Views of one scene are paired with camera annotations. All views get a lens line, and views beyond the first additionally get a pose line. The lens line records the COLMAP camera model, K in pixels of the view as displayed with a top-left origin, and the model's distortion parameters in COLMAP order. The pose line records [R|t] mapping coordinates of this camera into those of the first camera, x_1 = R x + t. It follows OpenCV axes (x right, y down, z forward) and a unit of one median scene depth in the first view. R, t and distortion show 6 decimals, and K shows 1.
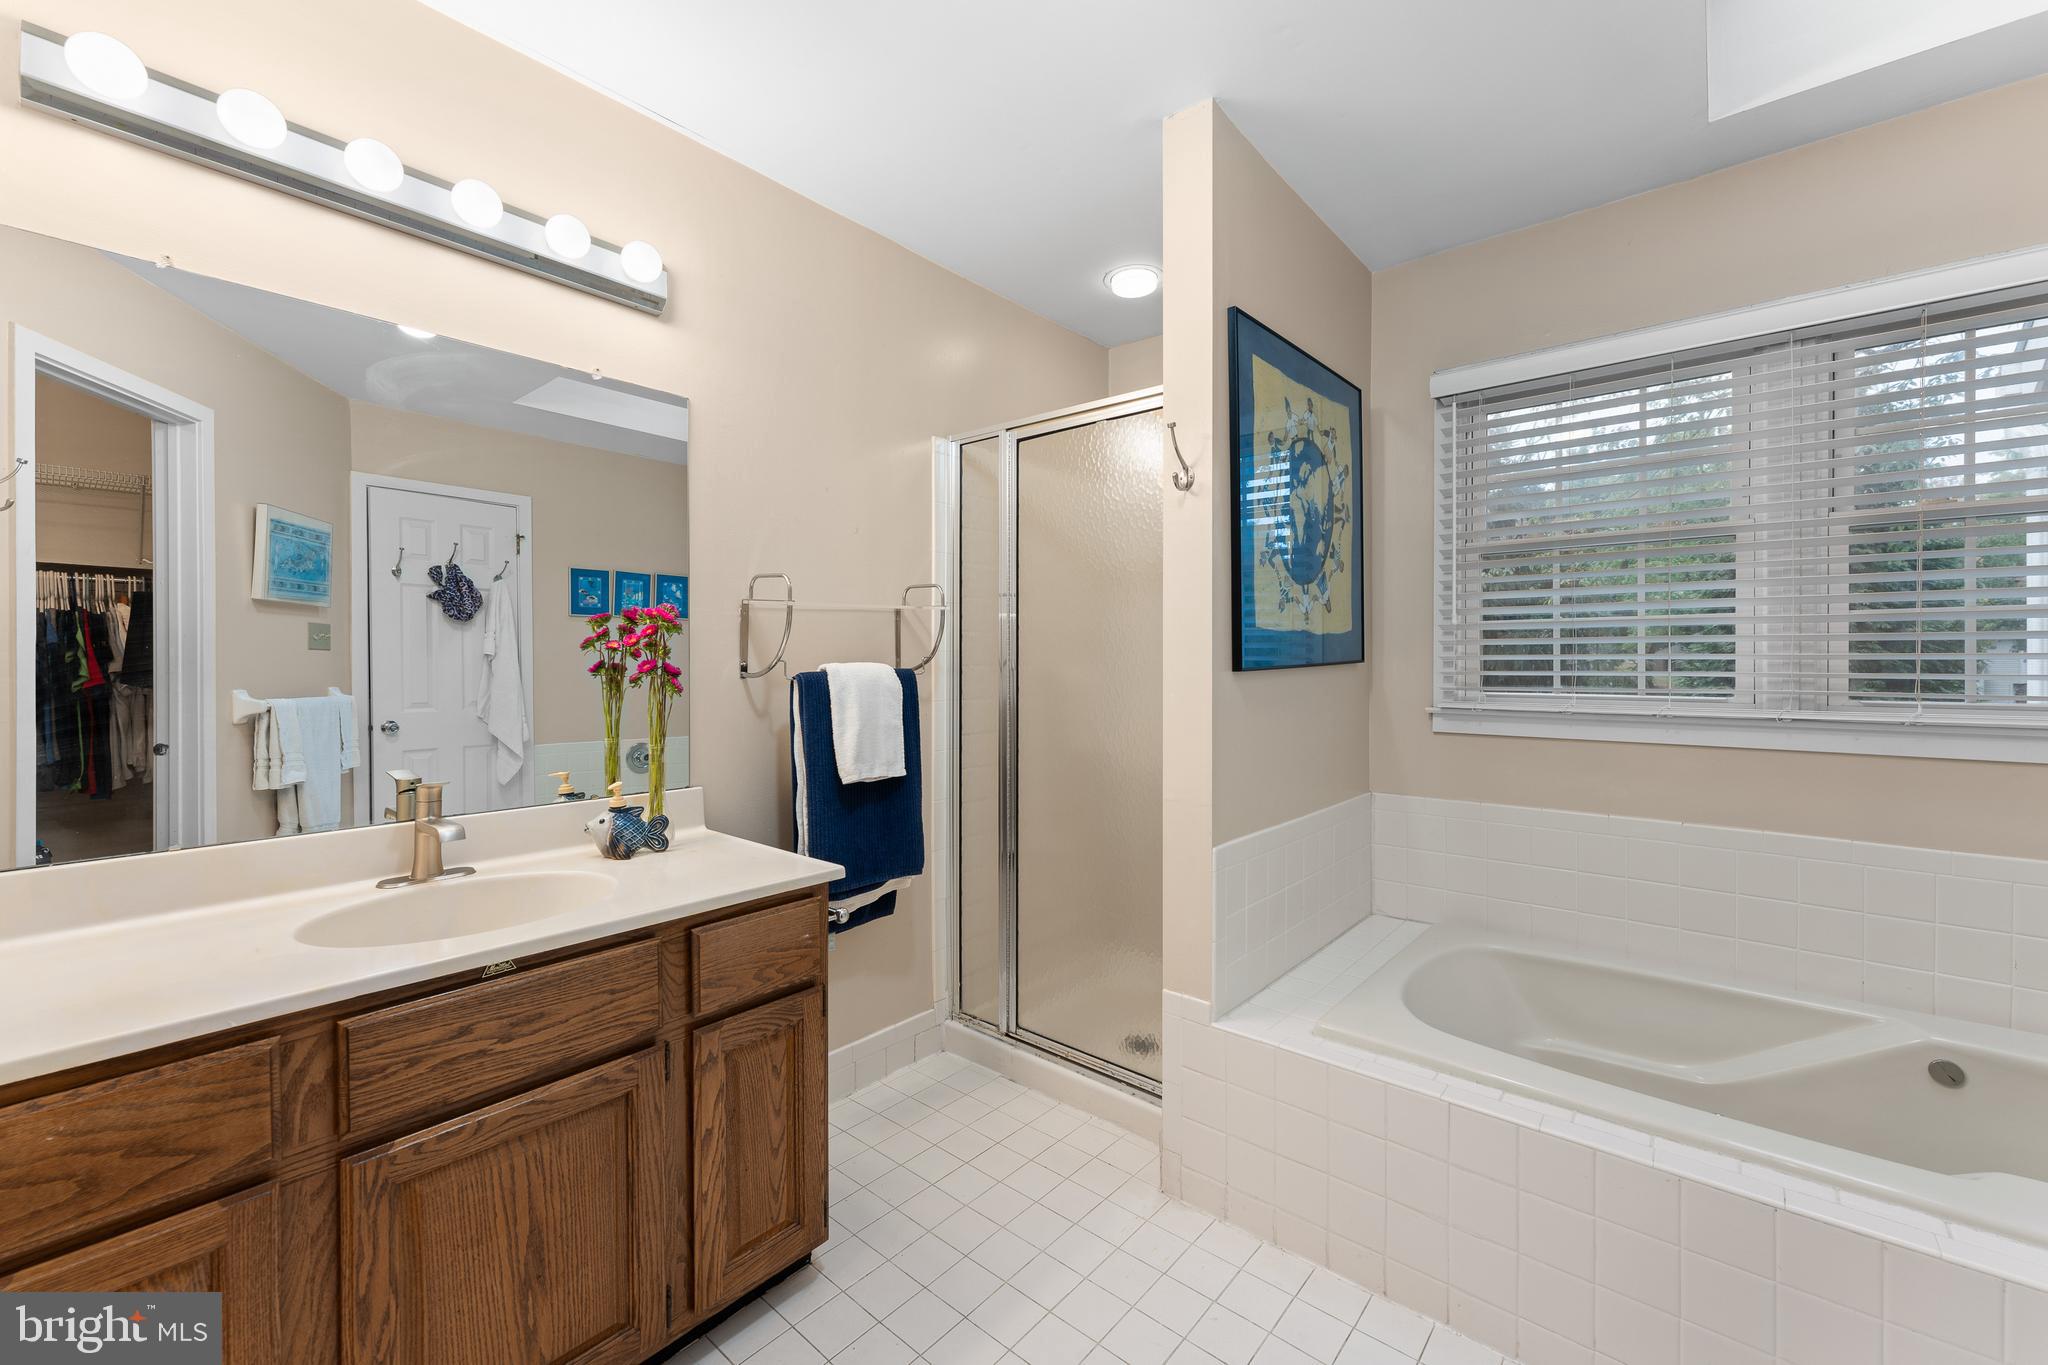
lens RADIAL K [[825.3, 0, 1029.5], [0, 825.3, 672.6], [0, 0, 1]] dist [0.004317, 0.000103]
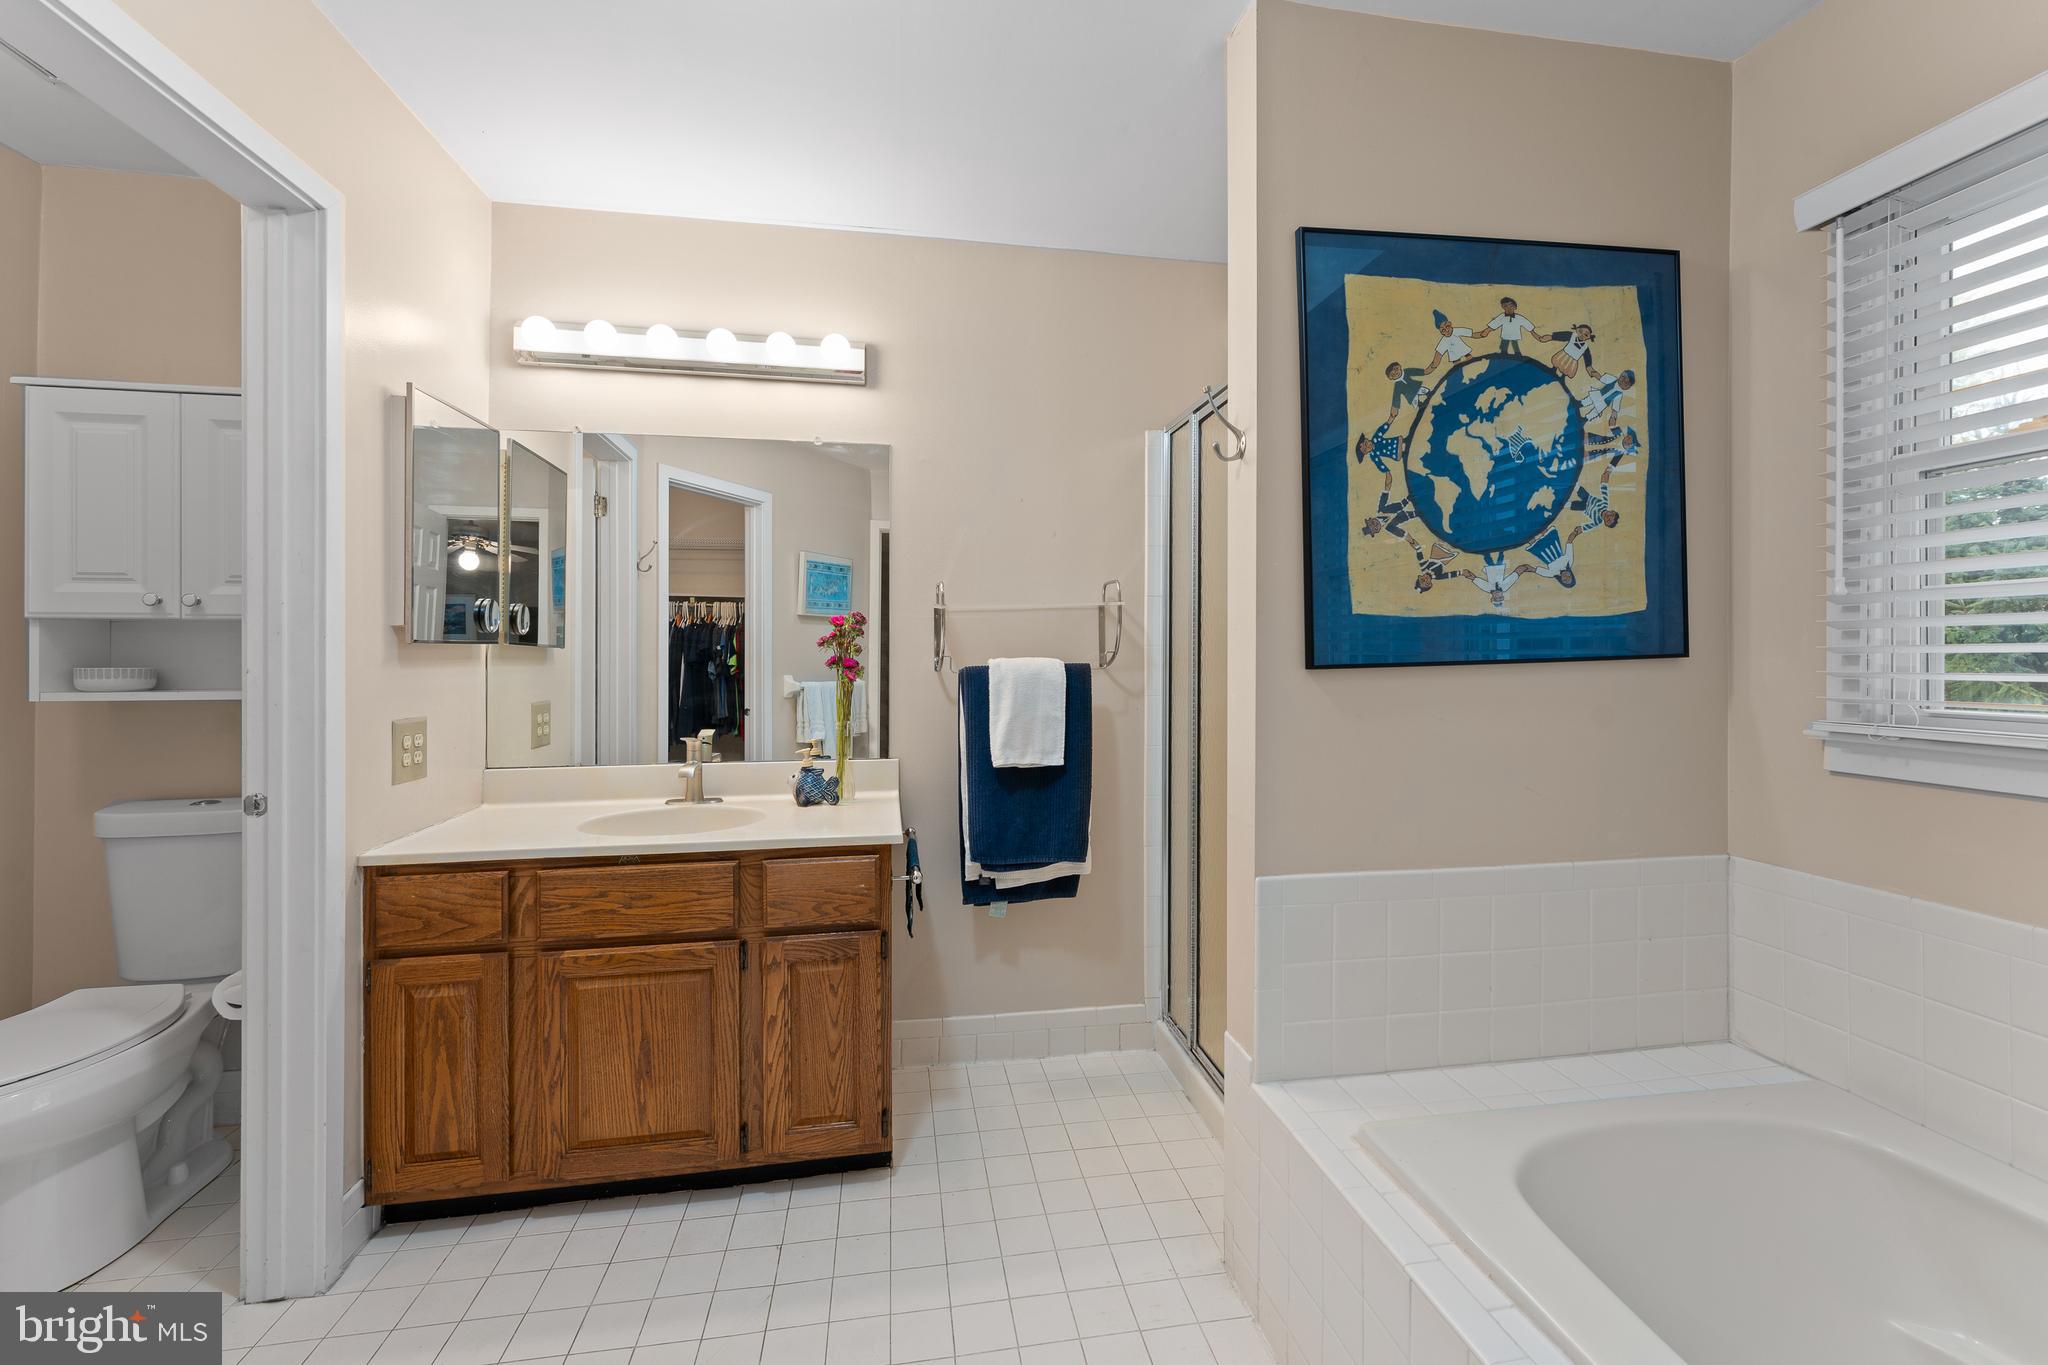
lens RADIAL K [[825.3, 0, 1022.1], [0, 825.3, 662.4], [0, 0, 1]] dist [0.004317, 0.000103]
pose [[0.766518, 0.004132, -0.642210, 0.679930], [-0.006862, 0.999975, -0.001755, -0.005188], [0.642186, 0.005752, 0.766527, 0.228508]]
